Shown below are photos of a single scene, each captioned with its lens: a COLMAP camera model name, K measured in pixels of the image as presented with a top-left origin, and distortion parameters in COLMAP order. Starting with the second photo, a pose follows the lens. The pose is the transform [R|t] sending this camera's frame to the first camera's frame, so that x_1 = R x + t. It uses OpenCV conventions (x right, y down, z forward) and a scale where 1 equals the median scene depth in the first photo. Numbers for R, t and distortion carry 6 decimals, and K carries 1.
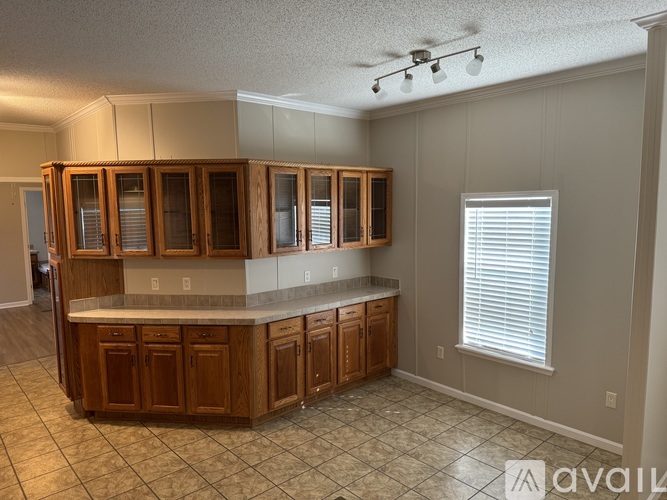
lens RADIAL K [[473.6, 0, 336.9], [0, 473.6, 247.1], [0, 0, 1]] dist [0.056451, -0.005519]
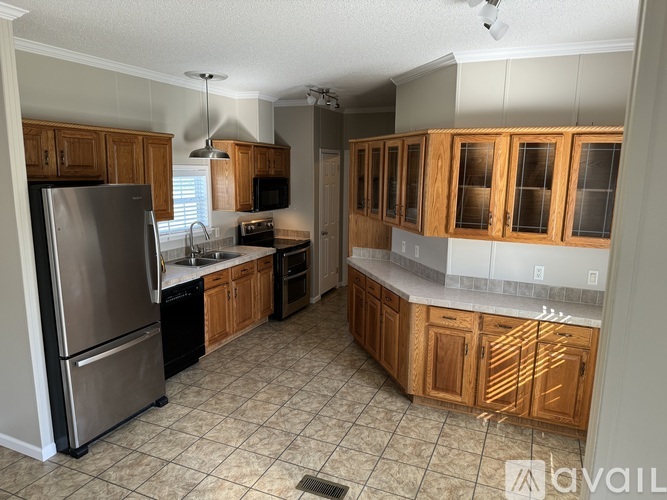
lens RADIAL K [[473.6, 0, 337.7], [0, 473.6, 253.5], [0, 0, 1]] dist [0.056451, -0.005519]
pose [[0.426364, 0.183671, -0.885708, 0.580636], [-0.110696, 0.982403, 0.150436, -0.061600], [0.897753, 0.033904, 0.439193, 0.413913]]
